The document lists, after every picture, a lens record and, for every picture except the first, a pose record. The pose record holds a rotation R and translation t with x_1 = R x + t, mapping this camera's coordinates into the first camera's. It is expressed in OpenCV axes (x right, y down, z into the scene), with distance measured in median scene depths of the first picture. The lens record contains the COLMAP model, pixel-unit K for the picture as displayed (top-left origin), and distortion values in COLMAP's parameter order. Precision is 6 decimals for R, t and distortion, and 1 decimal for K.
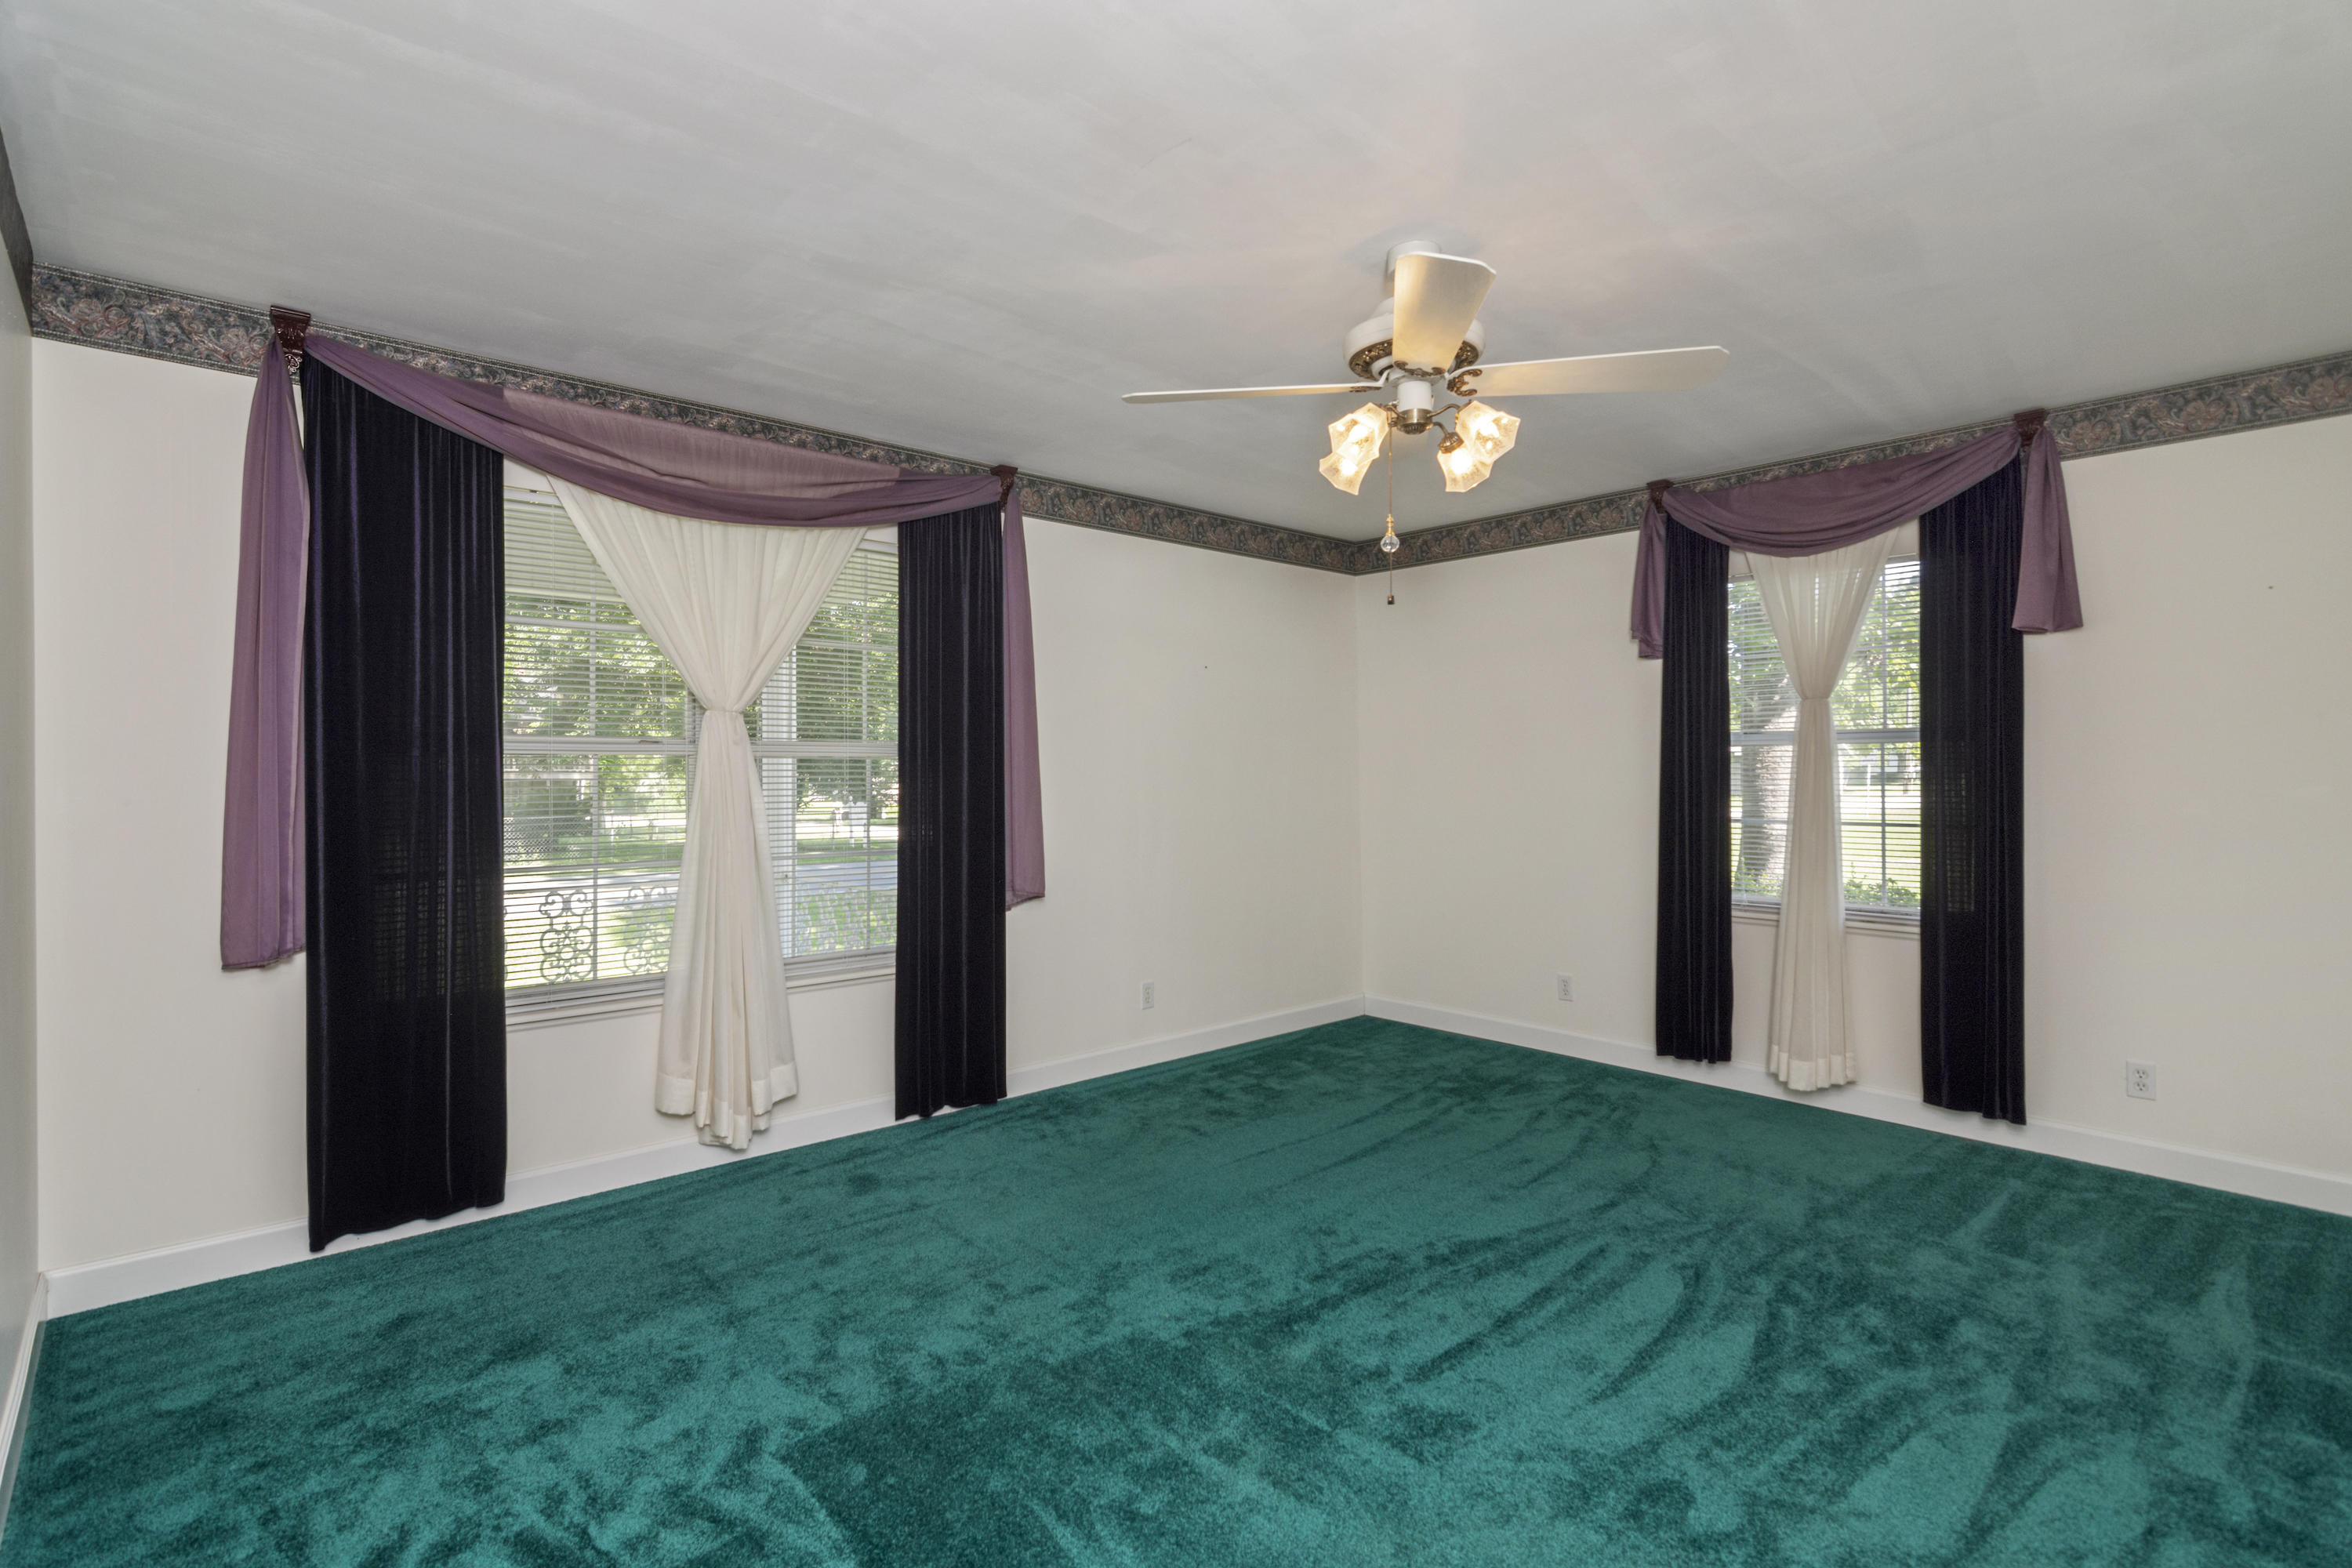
lens RADIAL K [[1157.4, 0, 1172.3], [0, 1157.4, 781.2], [0, 0, 1]] dist [0.000229, 0.000662]
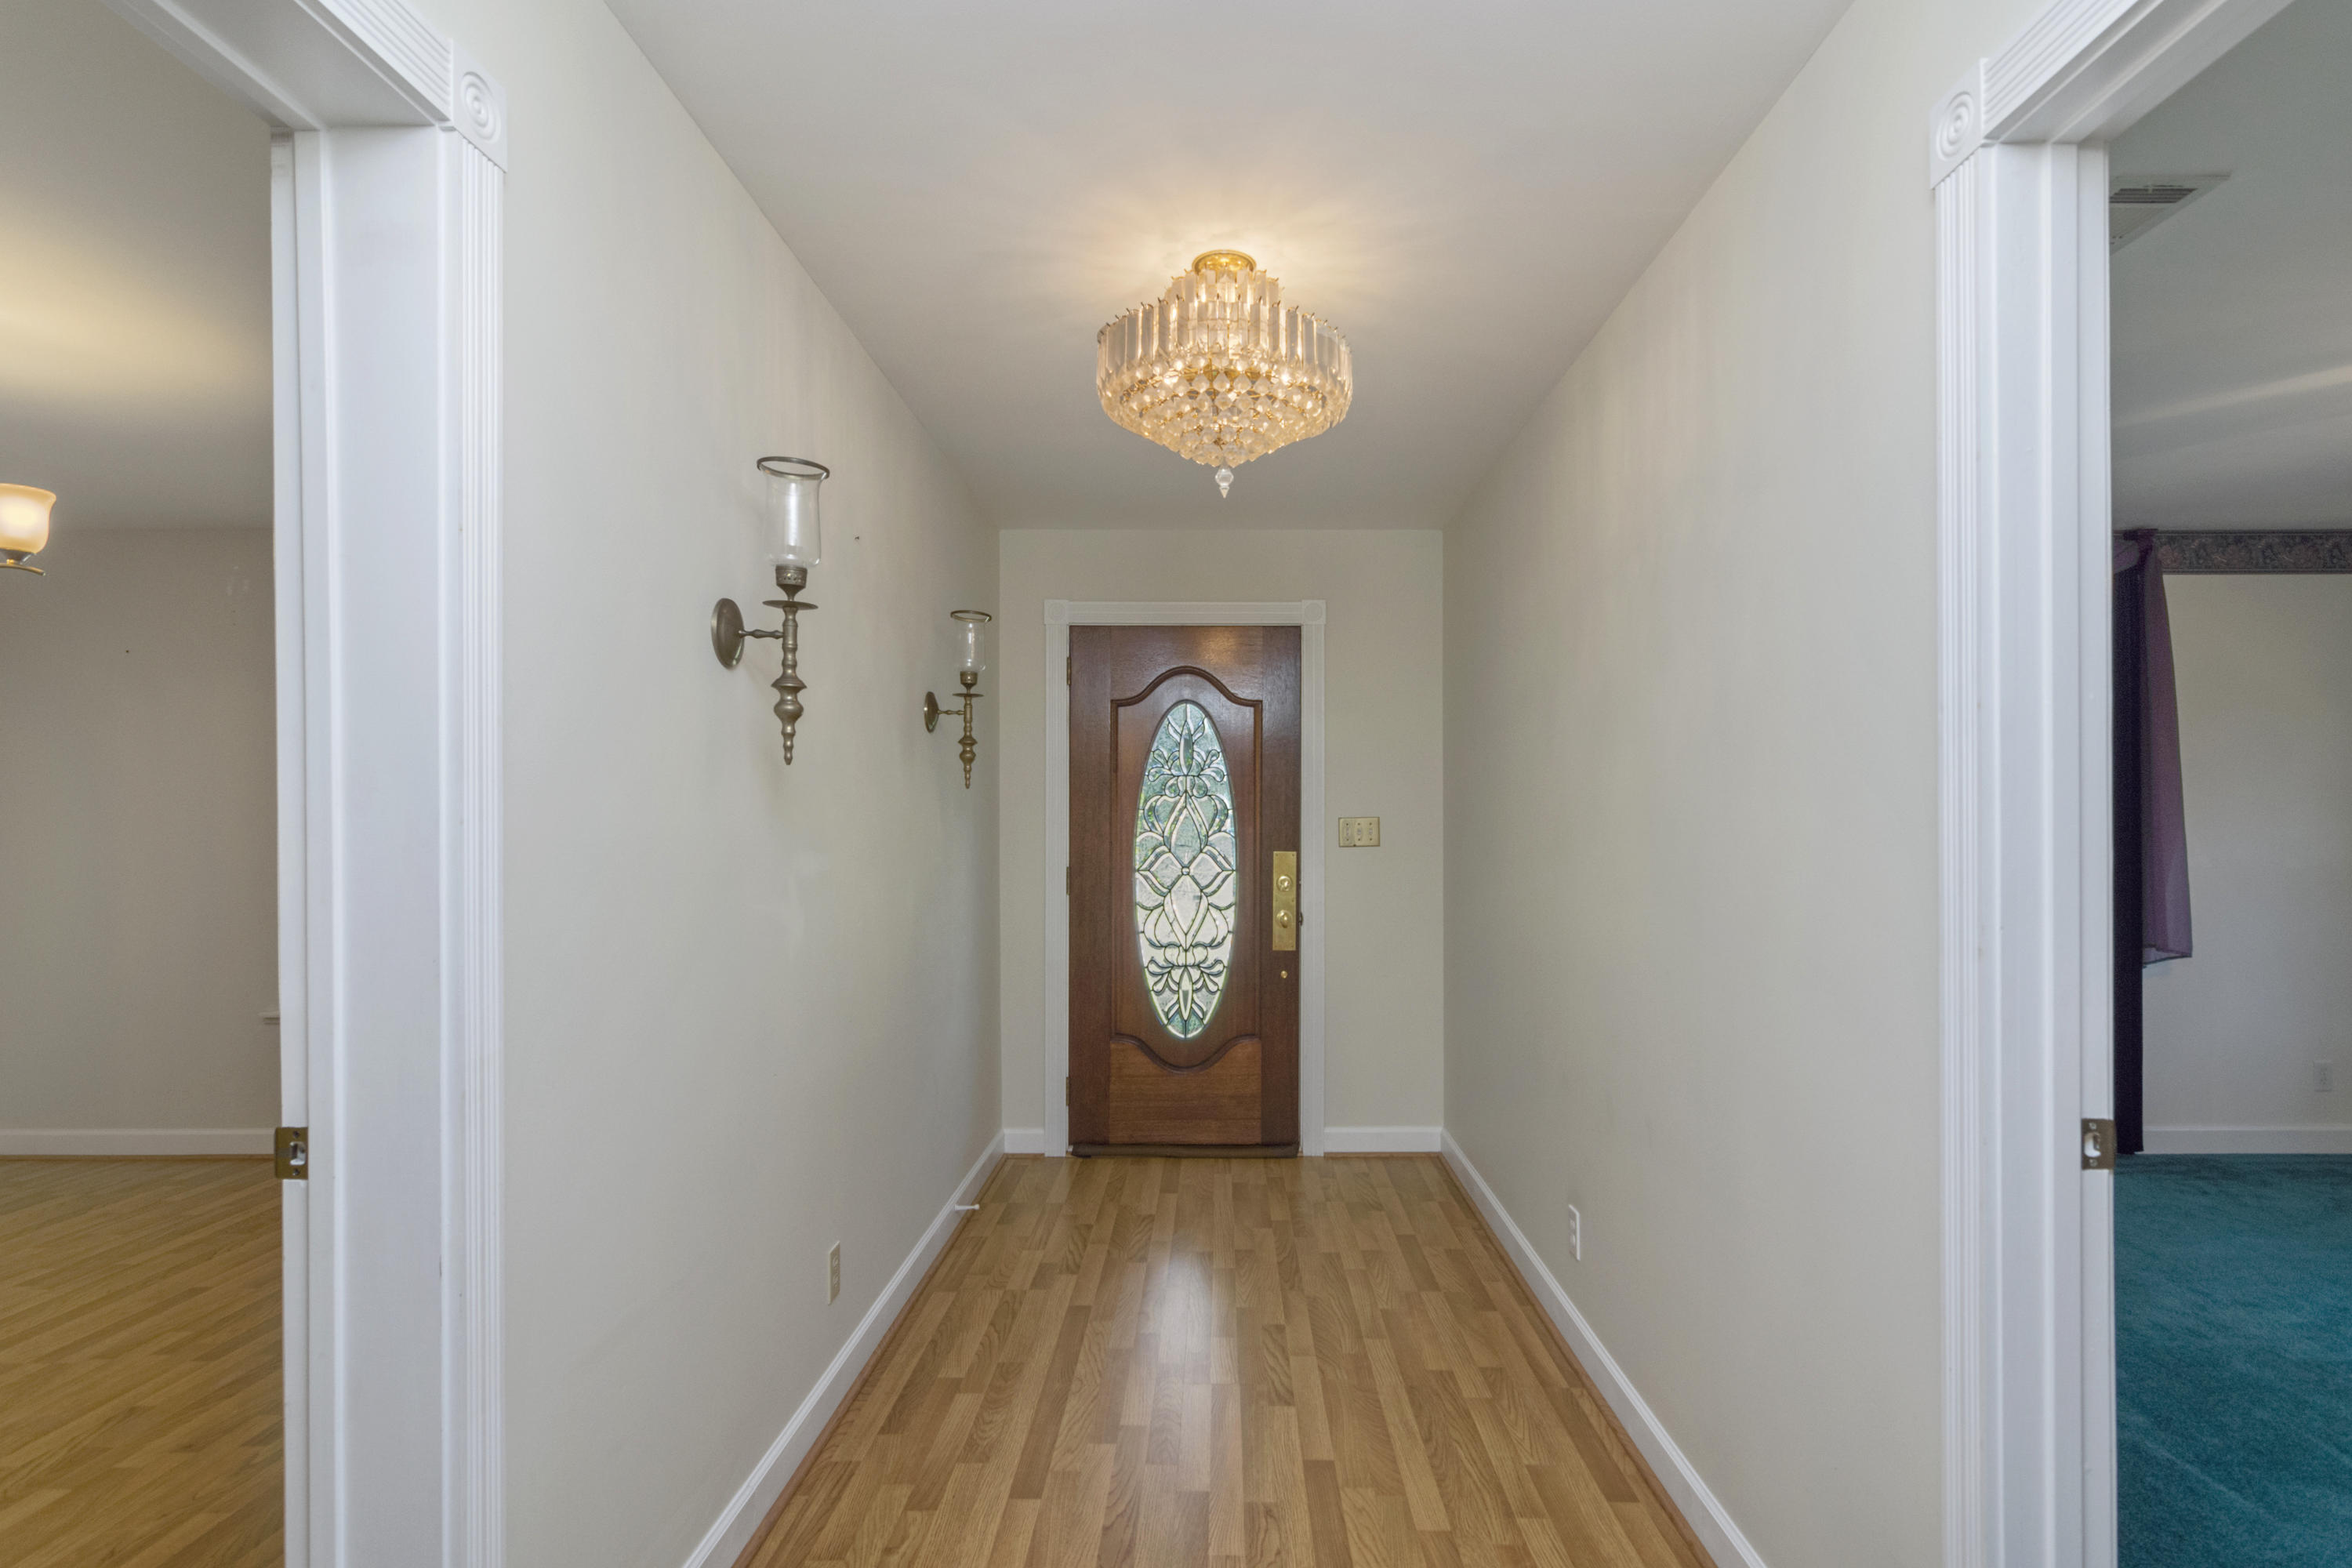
lens RADIAL K [[1157.4, 0, 1217.7], [0, 1157.4, 825.8], [0, 0, 1]] dist [0.000229, 0.000662]
pose [[0.743108, -0.000690, -0.669172, -0.070298], [-0.002226, 0.999991, -0.003503, -0.006932], [0.669168, 0.004093, 0.743100, -0.308839]]
